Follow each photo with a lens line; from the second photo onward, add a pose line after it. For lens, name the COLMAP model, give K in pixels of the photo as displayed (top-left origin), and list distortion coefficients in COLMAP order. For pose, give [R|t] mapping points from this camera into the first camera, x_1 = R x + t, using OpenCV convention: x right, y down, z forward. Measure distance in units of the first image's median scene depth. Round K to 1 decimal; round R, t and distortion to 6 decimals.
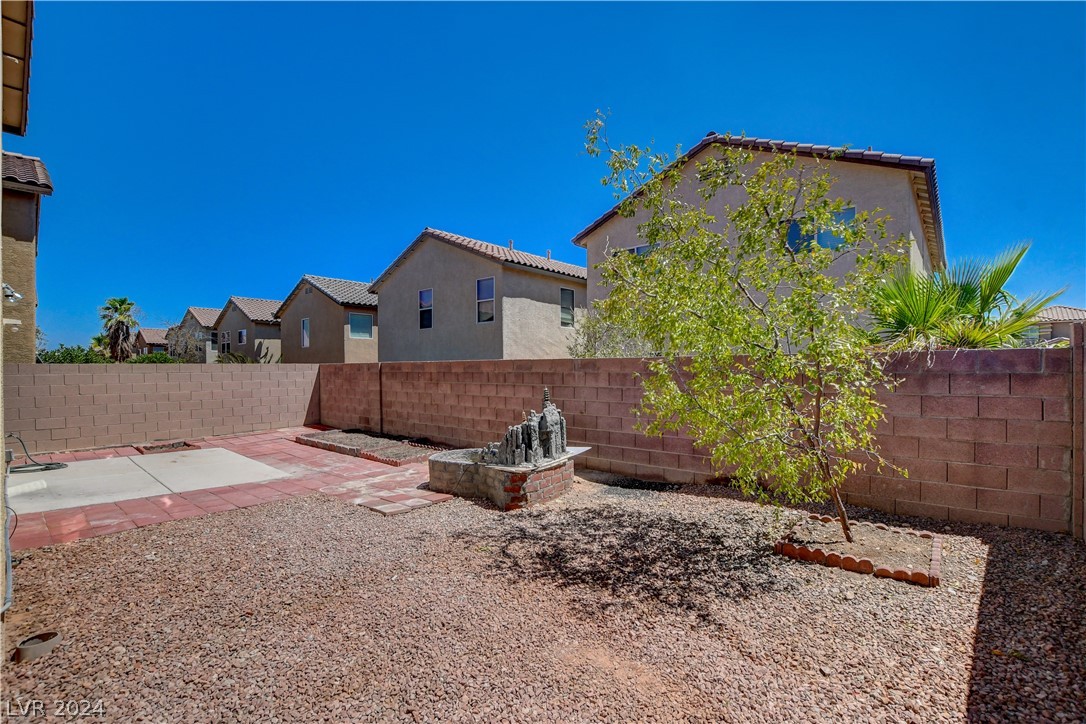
lens RADIAL K [[485.9, 0, 543.1], [0, 485.9, 367.6], [0, 0, 1]] dist [-0.031125, 0.000122]
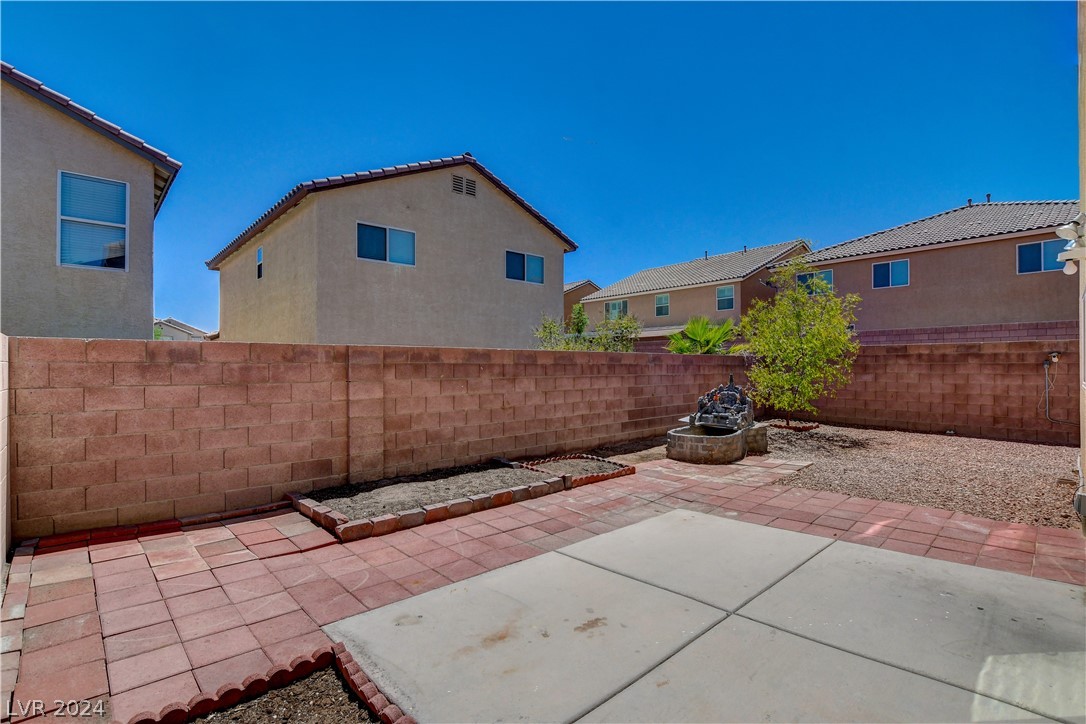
lens RADIAL K [[512.6, 0, 544.4], [0, 512.6, 365.5], [0, 0, 1]] dist [-0.025096, 0.000856]
pose [[0.108416, 0.006414, 0.994085, -0.879146], [0.002243, 0.999975, -0.006697, 0.015003], [-0.994103, 0.002956, 0.108399, 0.767291]]
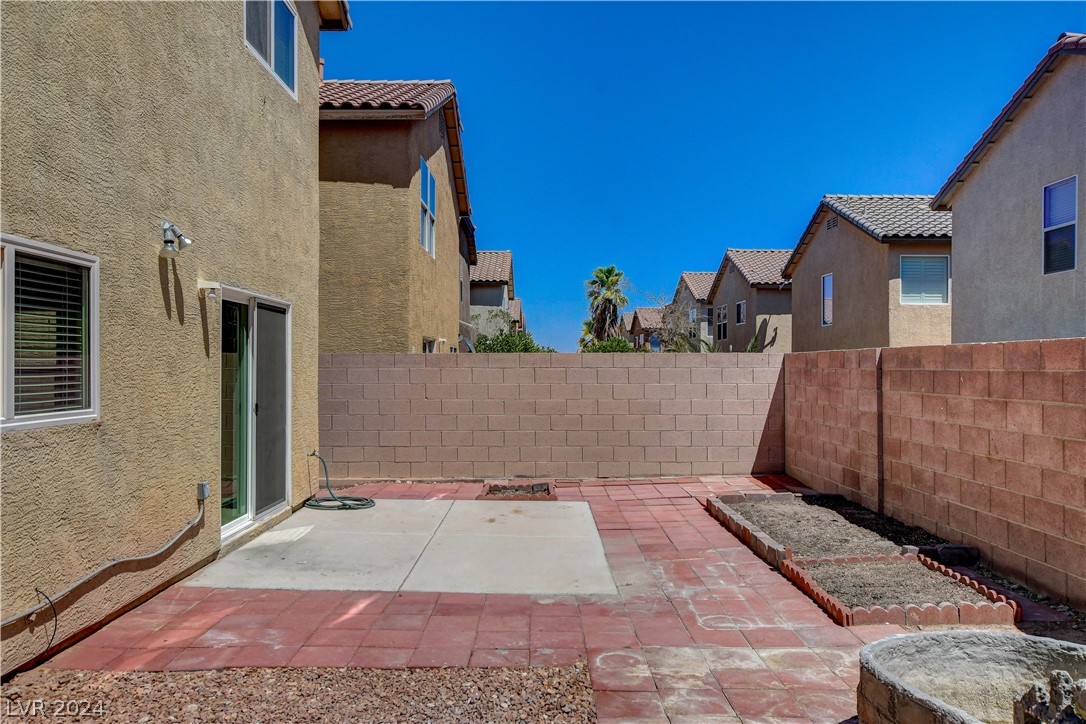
lens RADIAL K [[821.8, 0, 543.3], [0, 821.8, 367.3], [0, 0, 1]] dist [-0.003448, 0.033812]
pose [[0.659315, 0.008224, -0.751822, 0.013952], [-0.005337, 0.999966, 0.006258, 0.003308], [0.751848, -0.000114, 0.659337, 0.299095]]
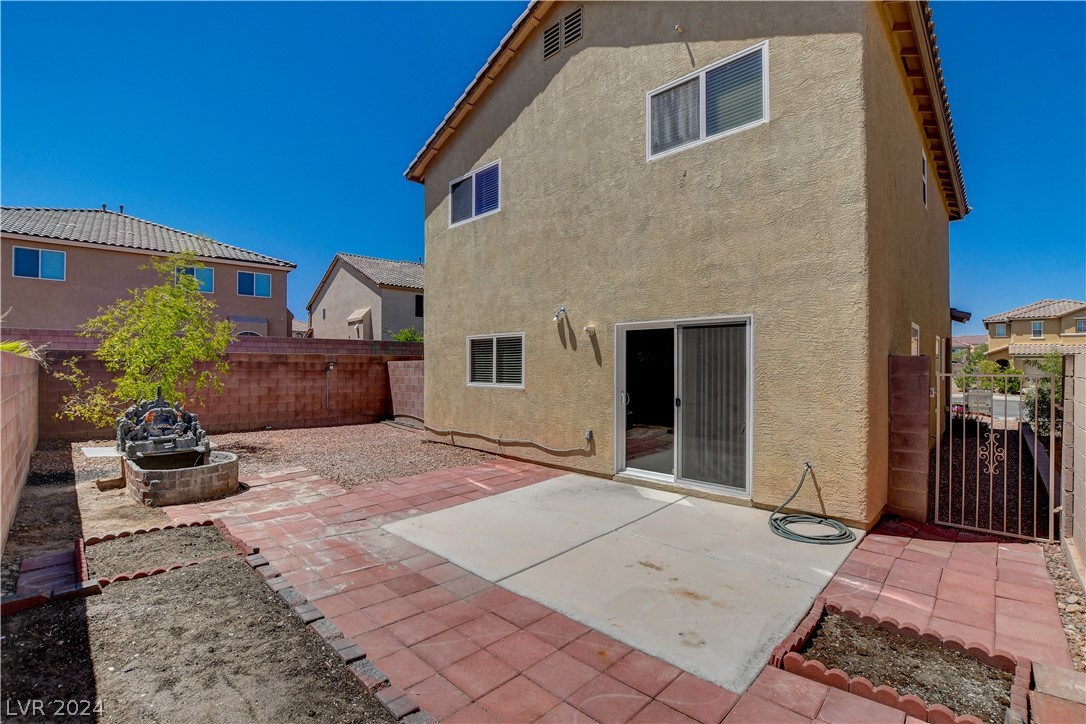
lens RADIAL K [[485.9, 0, 543.1], [0, 485.9, 367.6], [0, 0, 1]] dist [-0.031125, 0.000122]
pose [[-0.998504, 0.003632, 0.054556, -0.538813], [0.003772, 0.999990, 0.002462, 0.001375], [-0.054547, 0.002664, -0.998508, 1.144559]]
